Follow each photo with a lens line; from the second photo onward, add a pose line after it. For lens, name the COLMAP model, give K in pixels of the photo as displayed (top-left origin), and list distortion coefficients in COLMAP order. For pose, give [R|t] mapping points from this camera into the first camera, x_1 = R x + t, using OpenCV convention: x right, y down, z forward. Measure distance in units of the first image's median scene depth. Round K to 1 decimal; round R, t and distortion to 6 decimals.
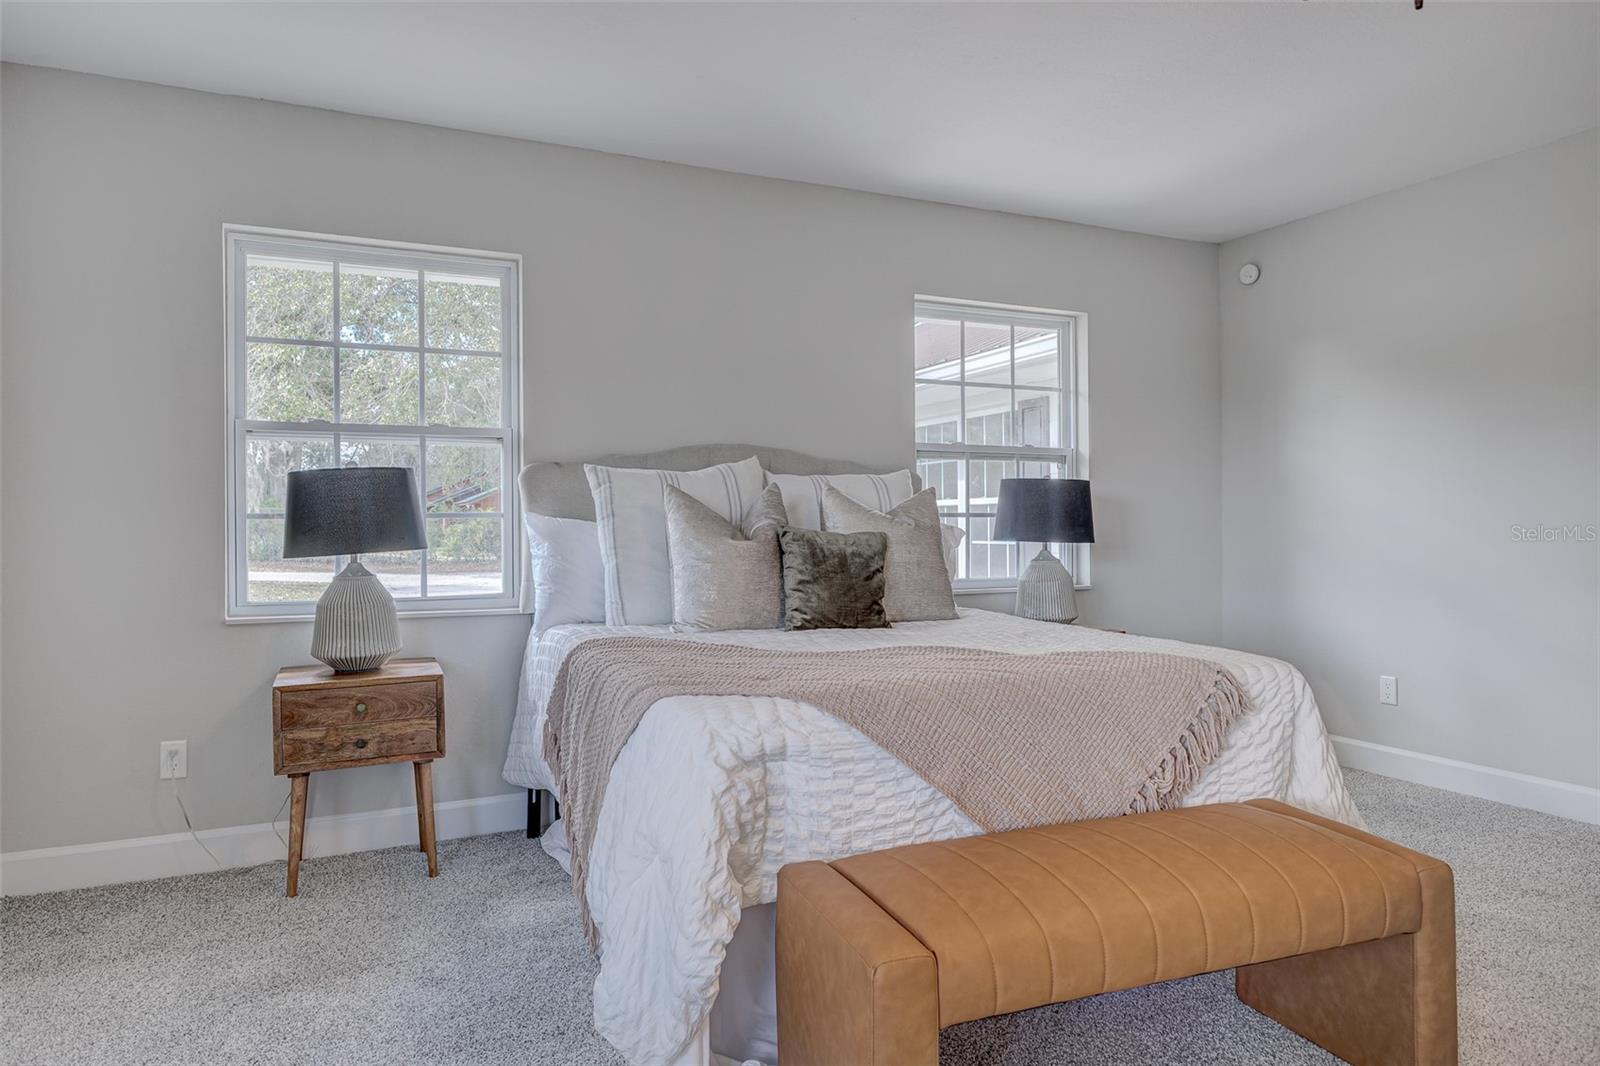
lens RADIAL K [[1062.4, 0, 800.0], [0, 1062.4, 533.0], [0, 0, 1]] dist [0.003719, 0.001562]
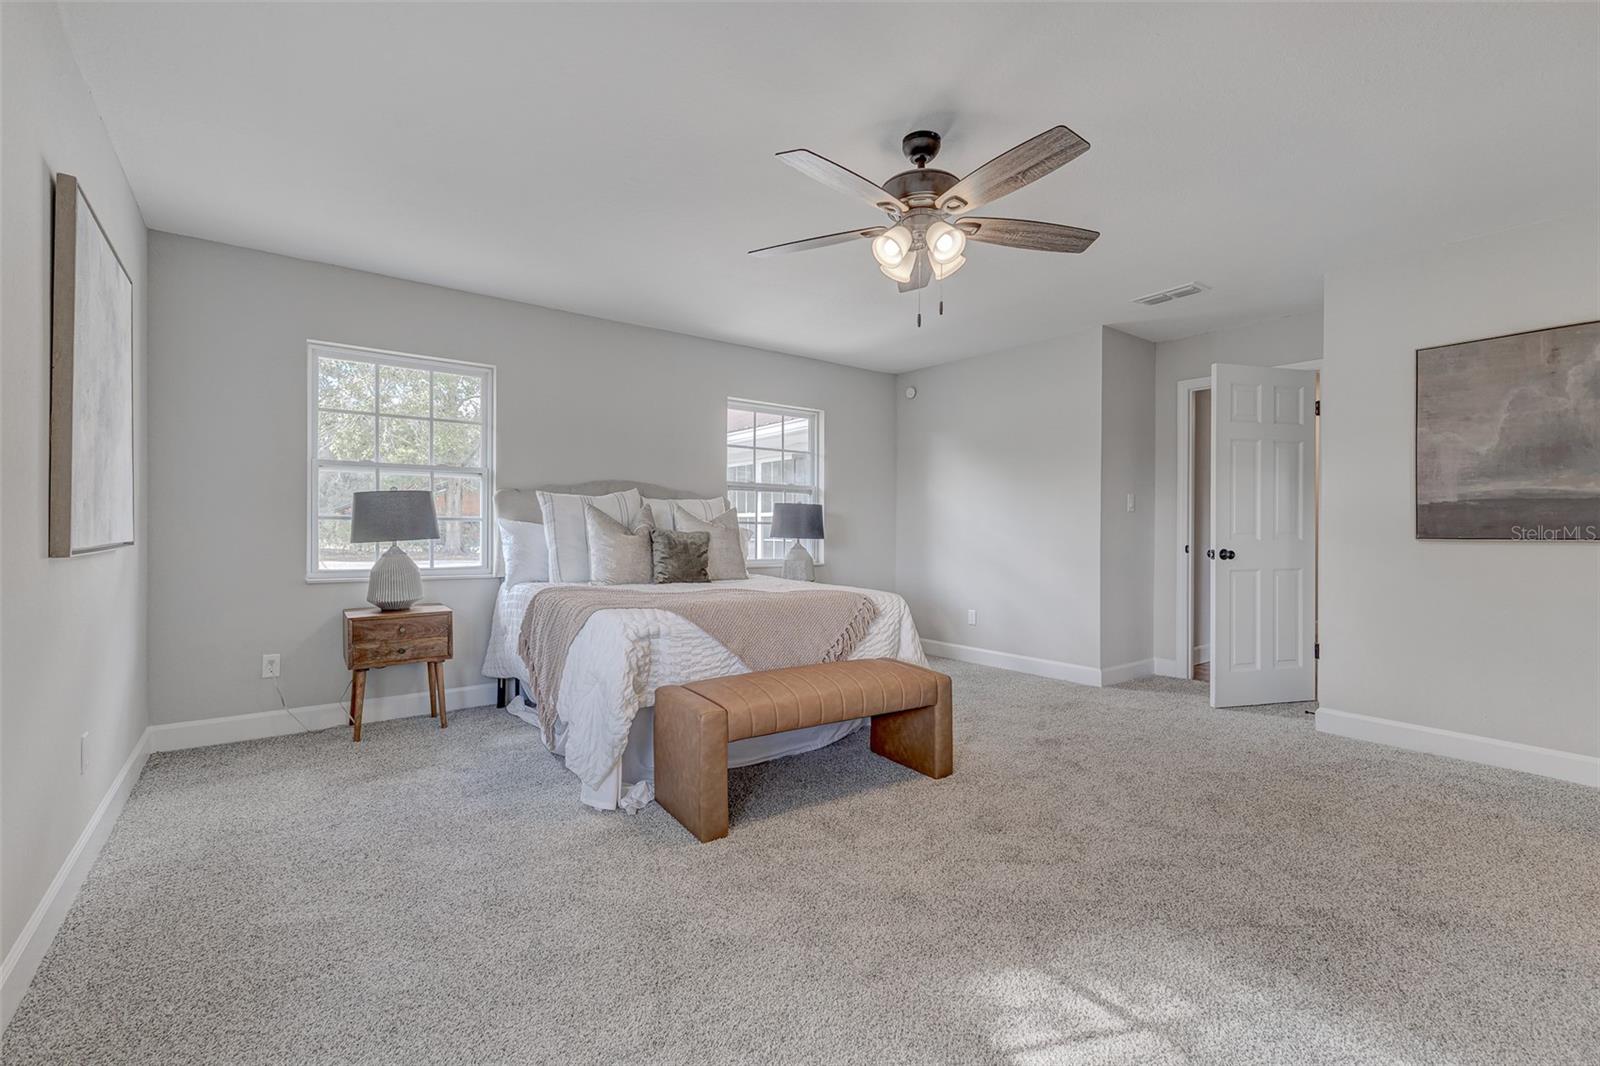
lens RADIAL K [[715.3, 0, 785.2], [0, 715.3, 533.3], [0, 0, 1]] dist [0.001481, 0.000036]
pose [[0.983057, 0.011147, 0.182963, -0.016510], [-0.010844, 0.999938, -0.002656, 0.003813], [-0.182982, 0.000627, 0.983116, -0.242904]]
